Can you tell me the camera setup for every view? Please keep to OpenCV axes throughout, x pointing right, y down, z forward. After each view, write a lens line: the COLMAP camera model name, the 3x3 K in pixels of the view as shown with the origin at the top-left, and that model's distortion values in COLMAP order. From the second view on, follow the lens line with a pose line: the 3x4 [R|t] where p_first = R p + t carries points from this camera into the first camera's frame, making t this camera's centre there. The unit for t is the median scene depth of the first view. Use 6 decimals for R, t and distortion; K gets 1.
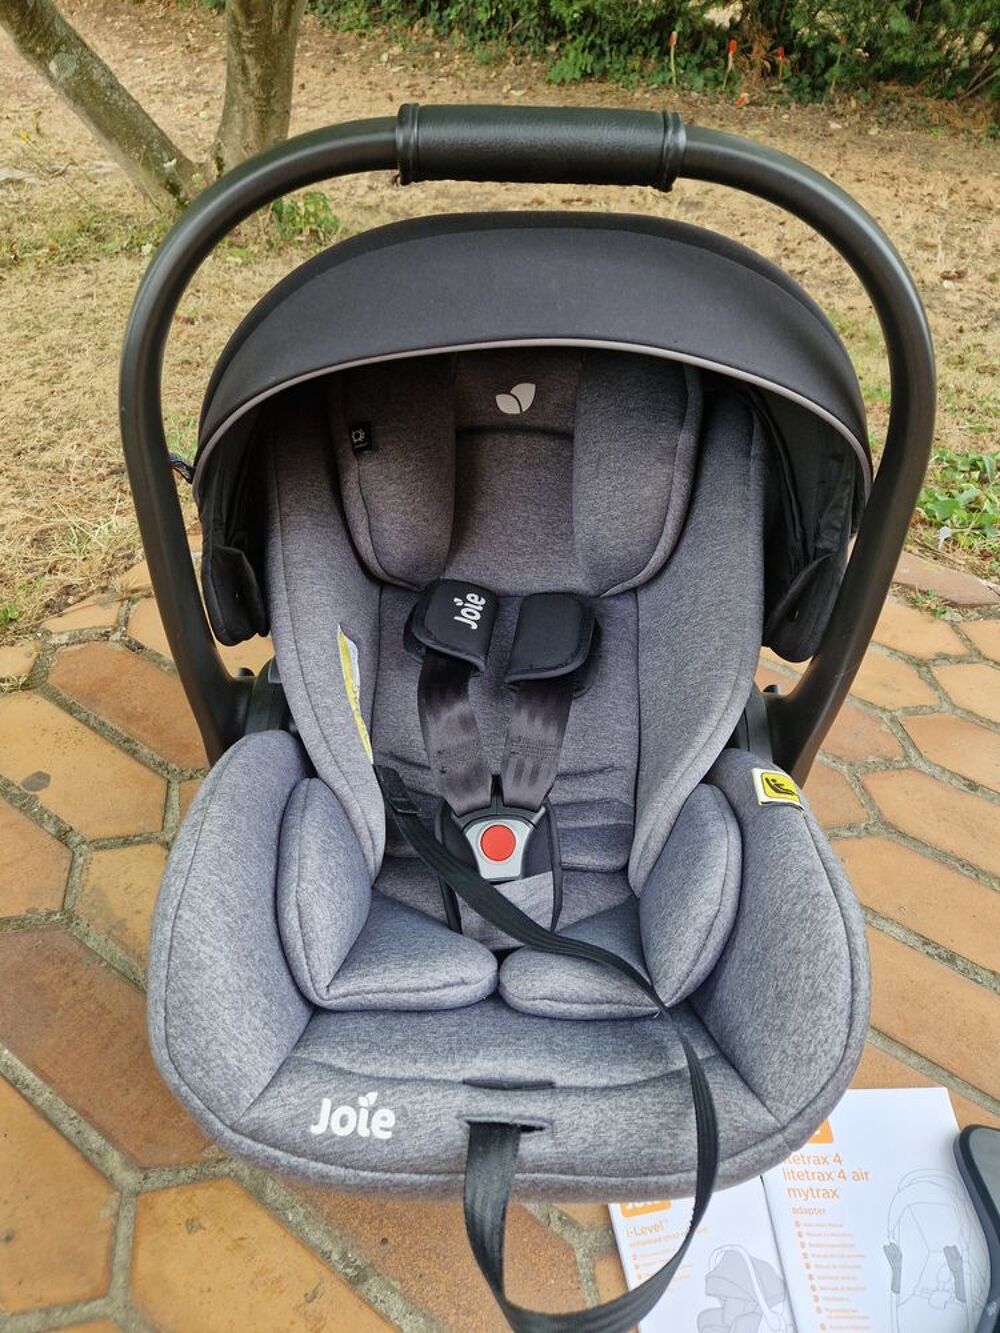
lens RADIAL K [[886.2, 0, 490.0], [0, 886.2, 674.3], [0, 0, 1]] dist [0.057157, -0.046087]
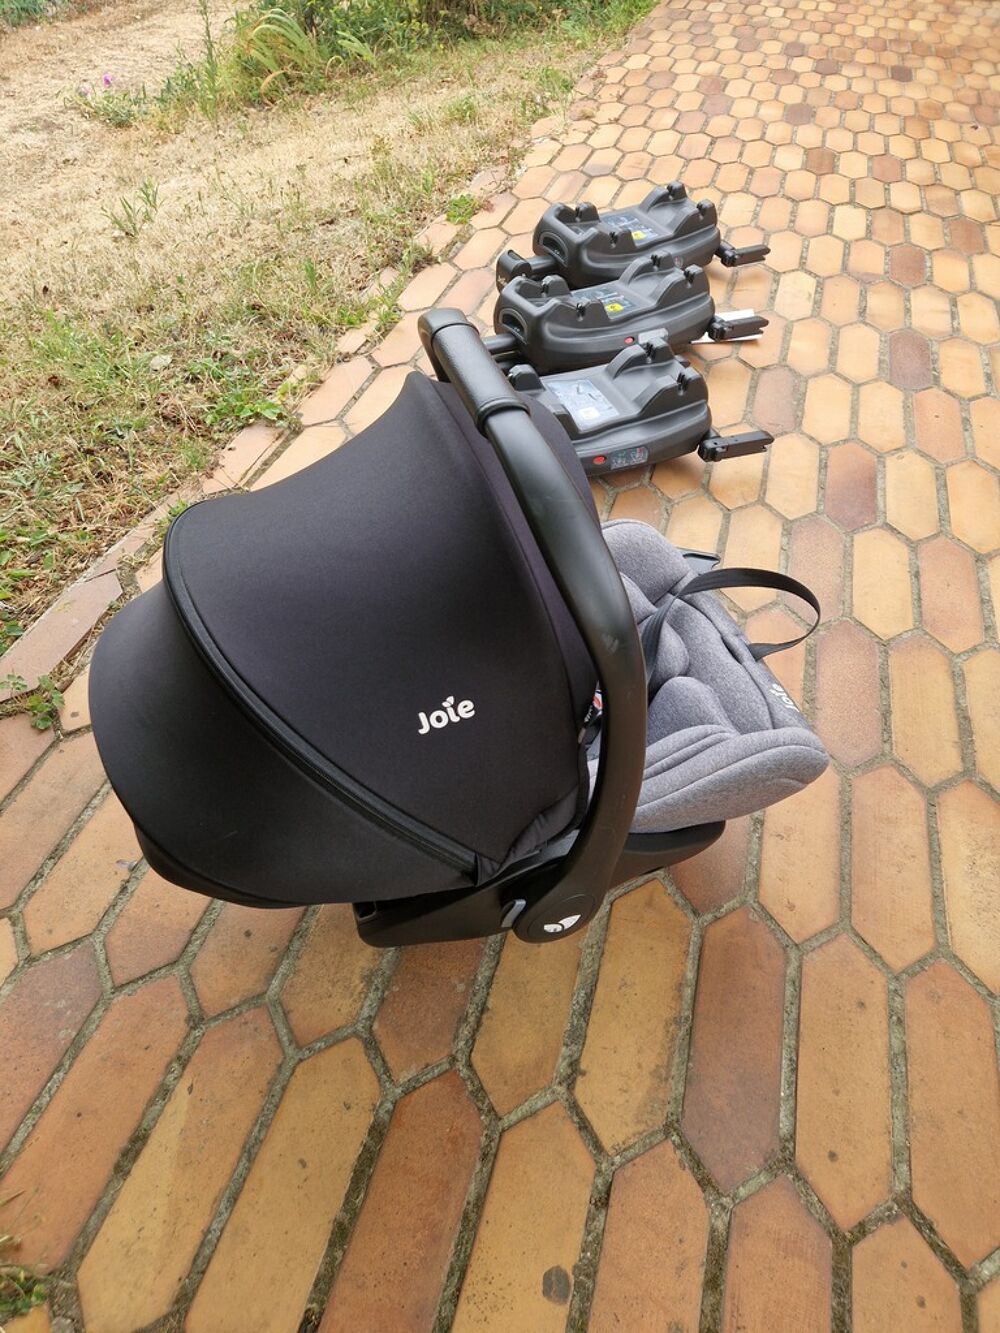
lens RADIAL K [[880.4, 0, 493.2], [0, 880.4, 688.7], [0, 0, 1]] dist [0.070387, -0.057344]
pose [[-0.323994, -0.702735, 0.633397, -0.505012], [0.631798, 0.337612, 0.697746, -0.566369], [-0.704173, 0.626245, 0.334602, 0.323710]]
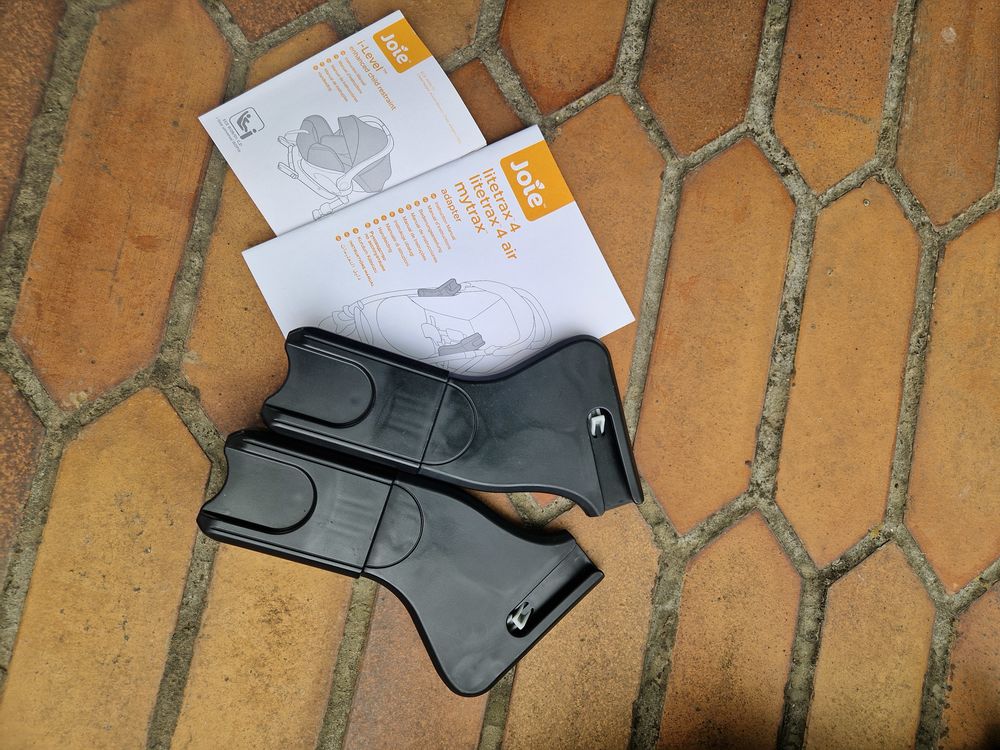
lens RADIAL K [[669.9, 0, 512.6], [0, 669.9, 372.7], [0, 0, 1]] dist [0.040008, -0.029426]
pose [[0.406275, 0.912947, -0.038314, 0.326742], [-0.720161, 0.345727, 0.601532, 0.093748], [0.562413, -0.216795, 0.797929, 0.227901]]
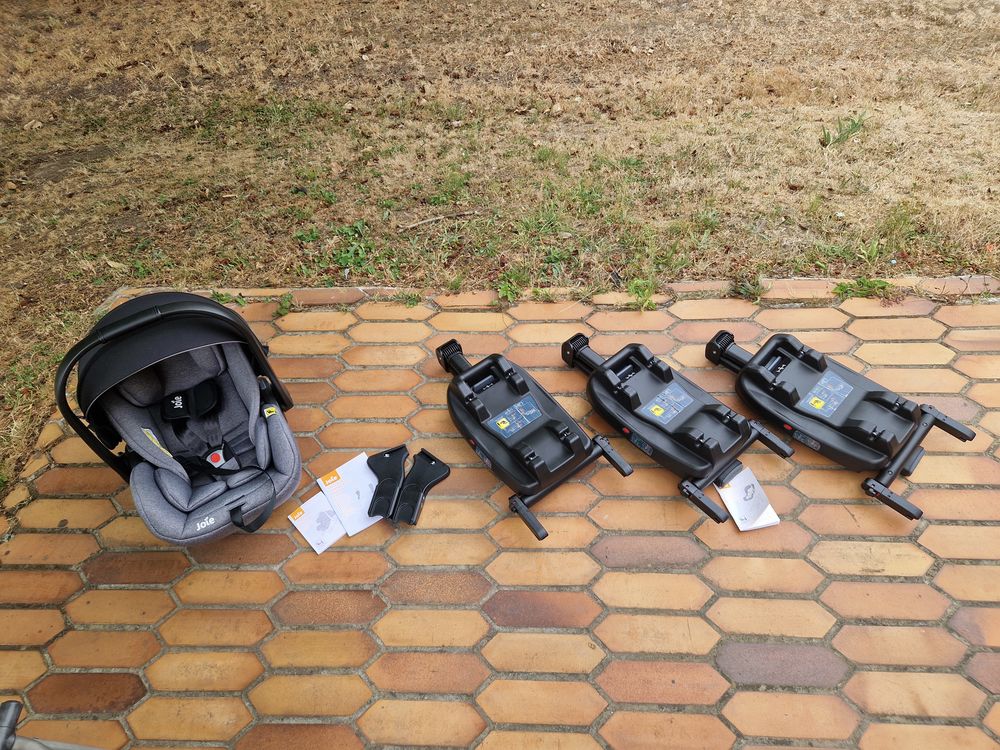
lens RADIAL K [[660.4, 0, 498.4], [0, 660.4, 381.4], [0, 0, 1]] dist [0.070387, -0.057344]
pose [[0.834839, -0.477928, 0.273182, 0.218709], [0.437576, 0.877229, 0.197476, -0.073281], [-0.334022, -0.045323, 0.941475, -1.153260]]
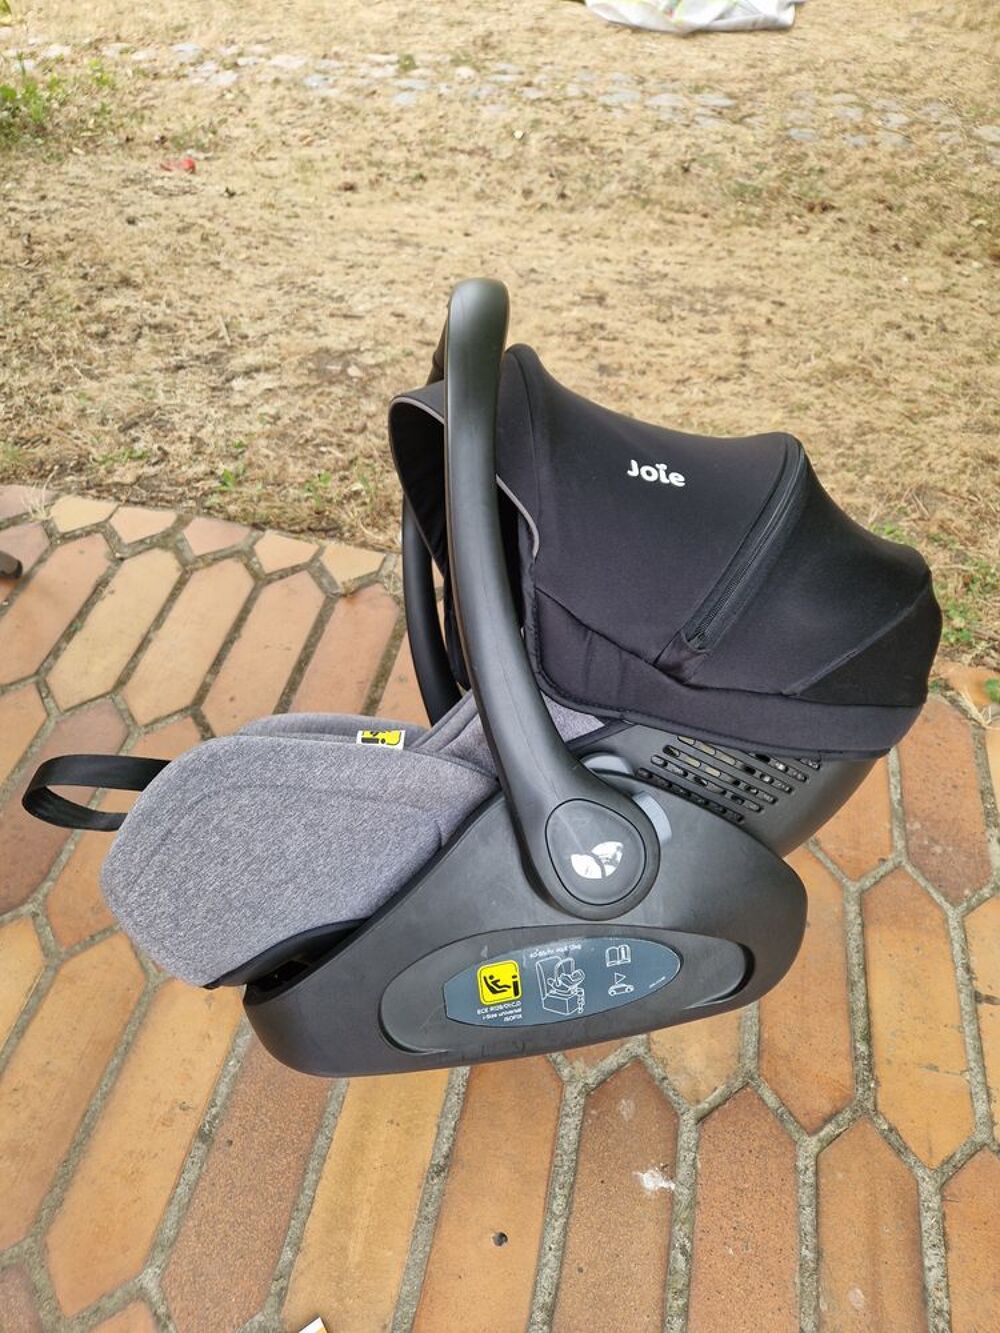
lens RADIAL K [[893.0, 0, 500.0], [0, 893.0, 666.5], [0, 0, 1]] dist [0.040008, -0.029426]
pose [[0.396121, 0.698526, -0.595944, 0.182571], [-0.650912, 0.671399, 0.354311, -0.299207], [0.647612, 0.247557, 0.720635, 0.080444]]
